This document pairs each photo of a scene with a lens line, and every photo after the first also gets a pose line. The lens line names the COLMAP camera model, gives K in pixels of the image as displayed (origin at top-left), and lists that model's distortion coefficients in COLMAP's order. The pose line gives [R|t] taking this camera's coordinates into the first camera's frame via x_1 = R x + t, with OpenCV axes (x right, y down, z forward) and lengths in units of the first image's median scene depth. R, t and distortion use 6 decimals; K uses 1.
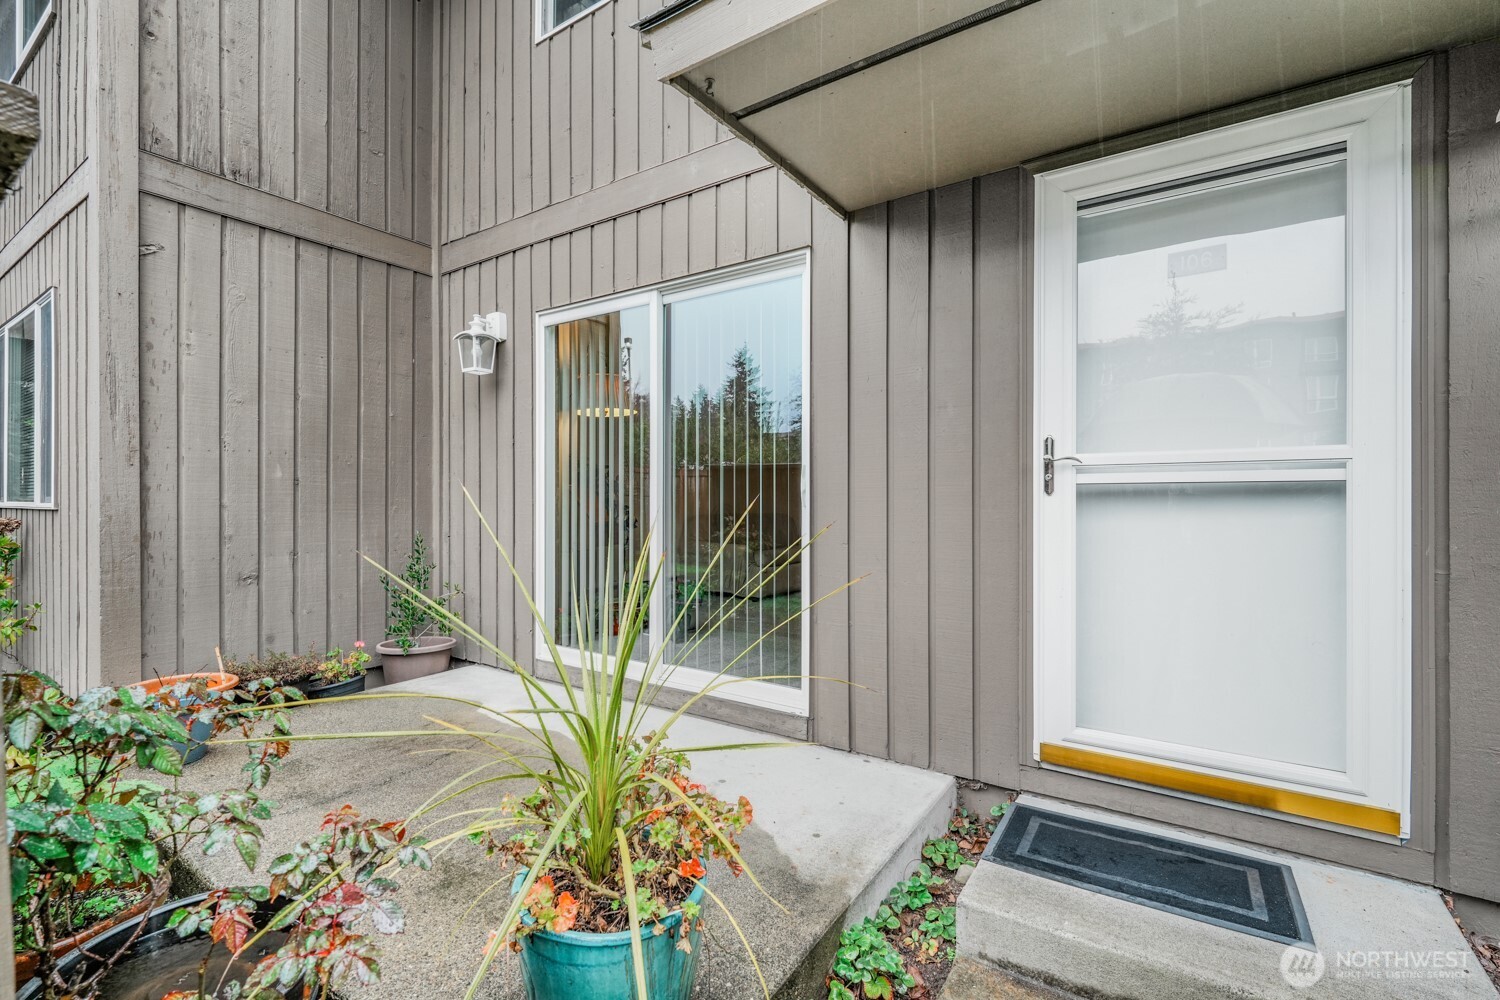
lens RADIAL K [[664.9, 0, 739.2], [0, 664.9, 489.8], [0, 0, 1]] dist [0.029271, 0.000428]
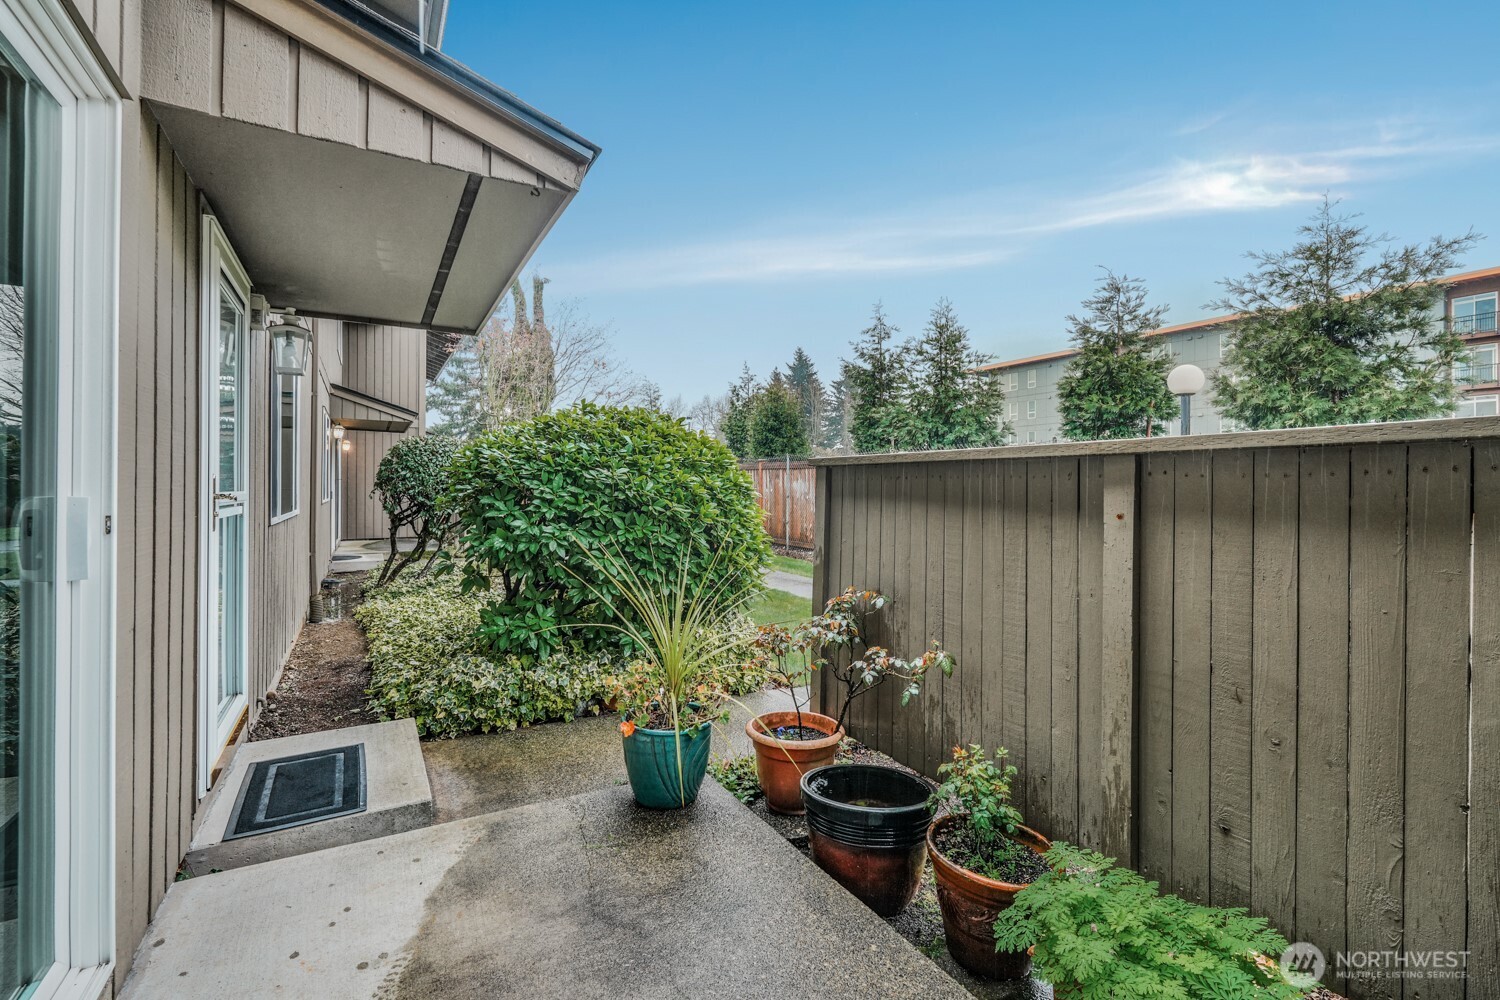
lens RADIAL K [[664.9, 0, 749.4], [0, 664.9, 494.7], [0, 0, 1]] dist [0.029271, 0.000428]
pose [[-0.897775, -0.002976, 0.440444, -0.854324], [-0.003234, 0.999995, 0.000163, -0.069393], [-0.440442, -0.001278, -0.897780, 1.775435]]
